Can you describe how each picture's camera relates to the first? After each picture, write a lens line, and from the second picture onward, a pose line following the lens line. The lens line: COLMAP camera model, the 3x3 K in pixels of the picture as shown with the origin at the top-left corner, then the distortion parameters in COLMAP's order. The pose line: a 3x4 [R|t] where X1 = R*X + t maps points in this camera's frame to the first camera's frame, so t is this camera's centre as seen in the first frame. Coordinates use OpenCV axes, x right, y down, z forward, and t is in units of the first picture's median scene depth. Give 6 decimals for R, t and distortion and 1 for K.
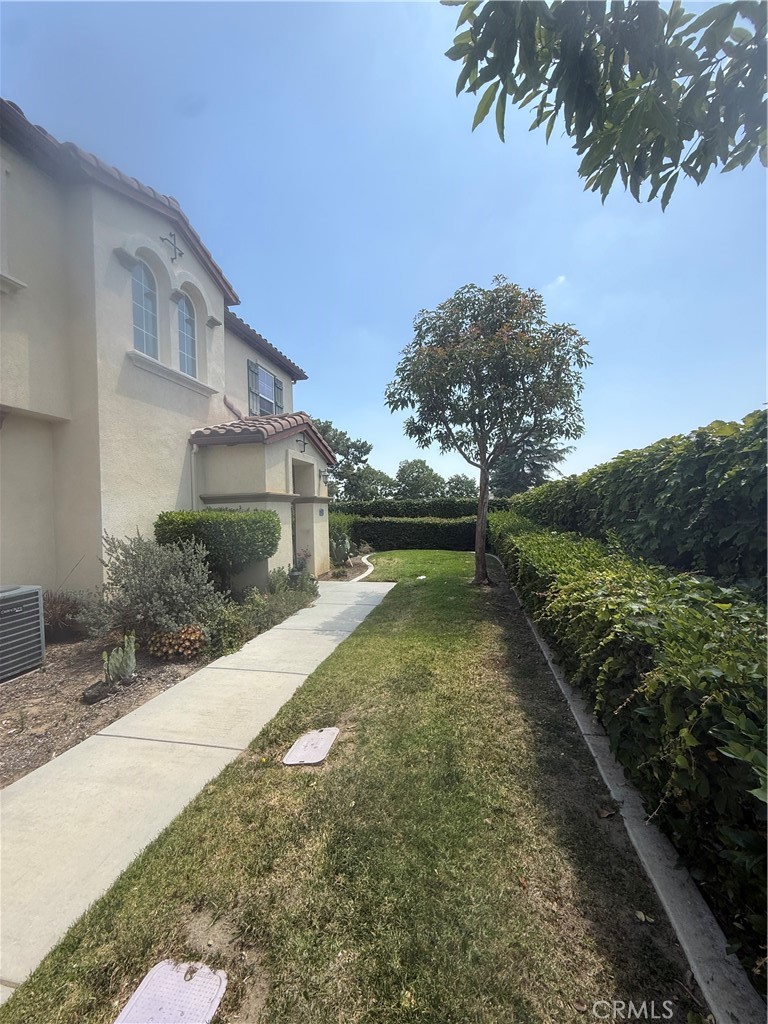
lens RADIAL K [[404.6, 0, 383.5], [0, 404.6, 520.4], [0, 0, 1]] dist [-0.007801, 0.000984]
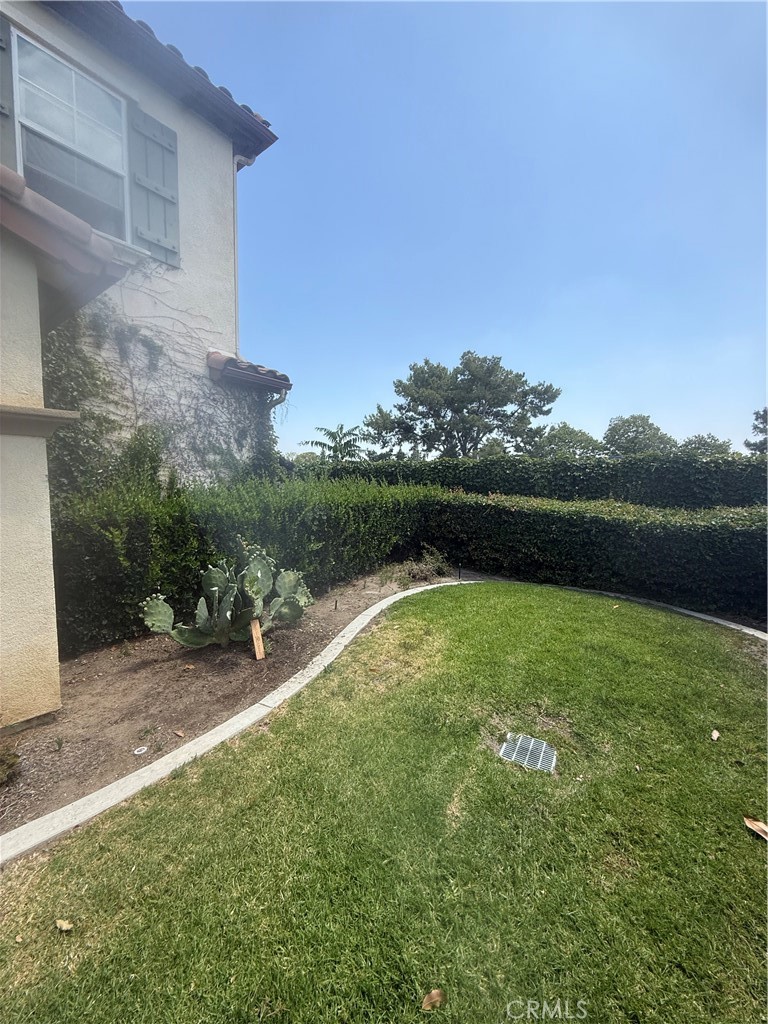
lens RADIAL K [[404.6, 0, 391.2], [0, 404.6, 506.9], [0, 0, 1]] dist [-0.007801, 0.000984]
pose [[0.893758, 0.066508, -0.443591, 0.036945], [-0.044469, 0.997212, 0.059917, -0.005789], [0.446340, -0.033825, 0.894224, 0.212816]]
